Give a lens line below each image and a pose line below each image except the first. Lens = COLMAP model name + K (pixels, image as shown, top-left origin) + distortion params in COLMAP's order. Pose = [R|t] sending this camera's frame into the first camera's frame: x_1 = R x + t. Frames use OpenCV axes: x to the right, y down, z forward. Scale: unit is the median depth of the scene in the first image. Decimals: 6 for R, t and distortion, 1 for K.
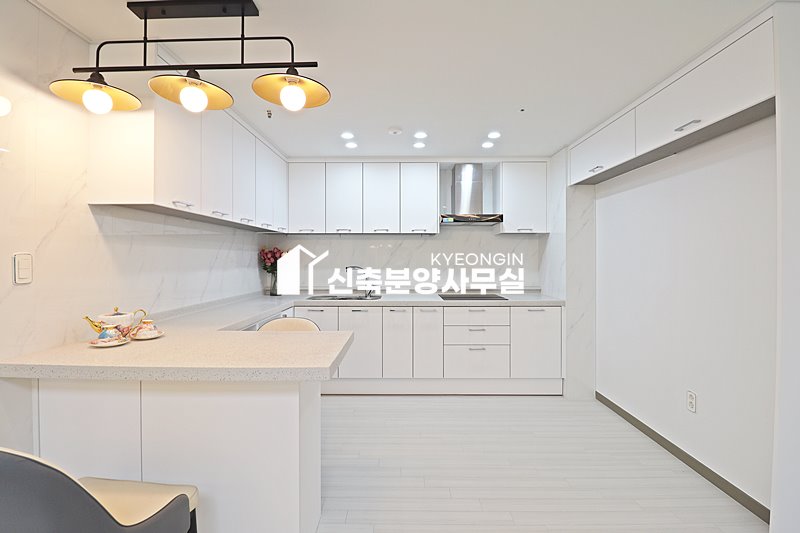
lens RADIAL K [[368.1, 0, 398.7], [0, 368.1, 260.2], [0, 0, 1]] dist [-0.002030, -0.008717]
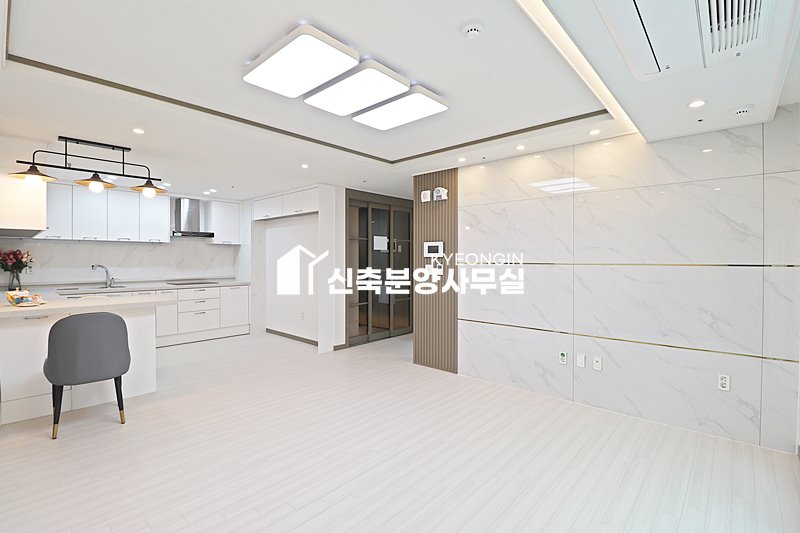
lens RADIAL K [[368.1, 0, 398.7], [0, 368.1, 260.2], [0, 0, 1]] dist [-0.002030, -0.008717]
pose [[0.662232, -0.001955, 0.749296, -0.423001], [0.001591, 0.999998, 0.001203, -0.000823], [-0.749297, 0.000395, 0.662234, -0.754465]]
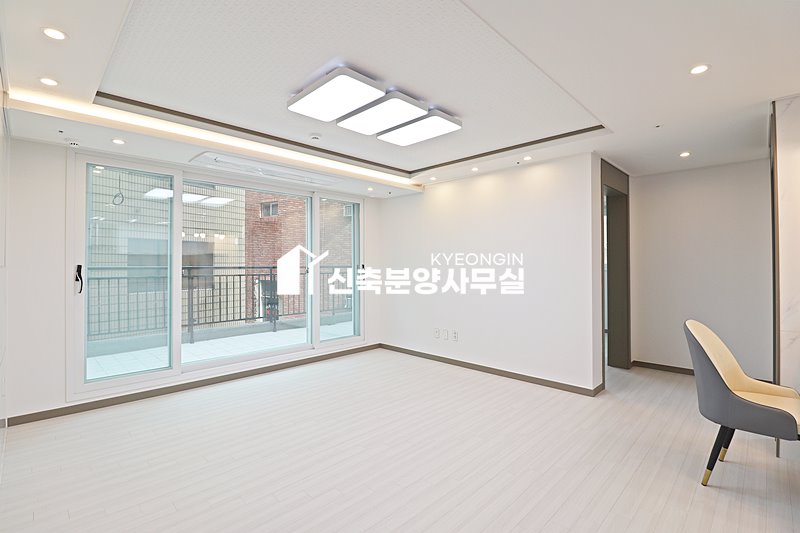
lens RADIAL K [[368.1, 0, 398.7], [0, 368.1, 260.2], [0, 0, 1]] dist [-0.002030, -0.008717]
pose [[-0.701811, -0.003376, -0.712355, 0.526984], [0.002635, 0.999970, -0.007336, 0.004954], [0.712358, -0.007026, -0.701781, 0.295763]]
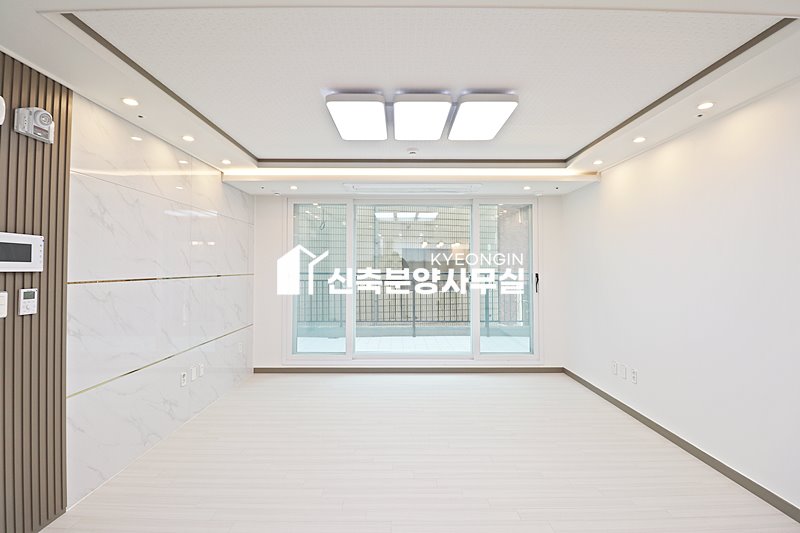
lens RADIAL K [[368.1, 0, 398.7], [0, 368.1, 260.2], [0, 0, 1]] dist [-0.002030, -0.008717]
pose [[-0.999903, 0.001945, -0.013789, 0.065834], [0.002169, 0.999865, -0.016258, -0.015797], [0.013755, -0.016286, -0.999773, 0.444909]]
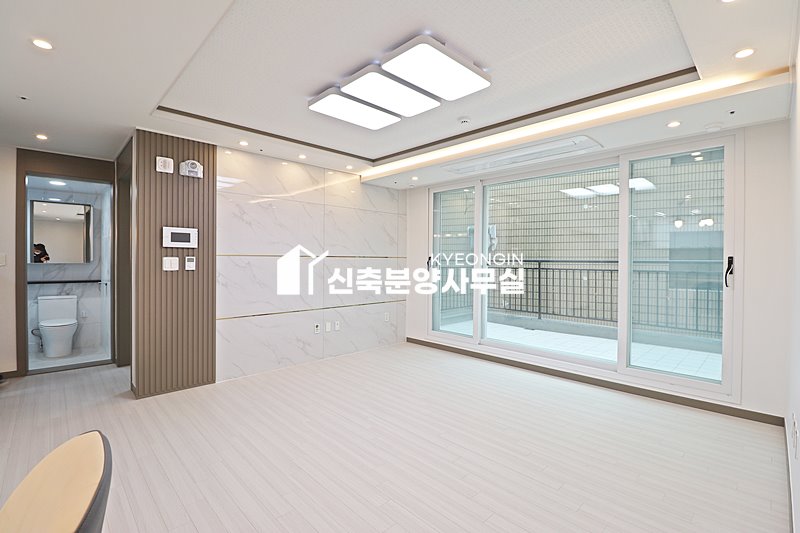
lens RADIAL K [[368.1, 0, 398.7], [0, 368.1, 260.2], [0, 0, 1]] dist [-0.002030, -0.008717]
pose [[-0.702928, -0.003443, 0.711253, -0.499857], [-0.002767, 0.999994, 0.002105, 0.020173], [-0.711256, -0.000489, -0.702933, 0.228655]]
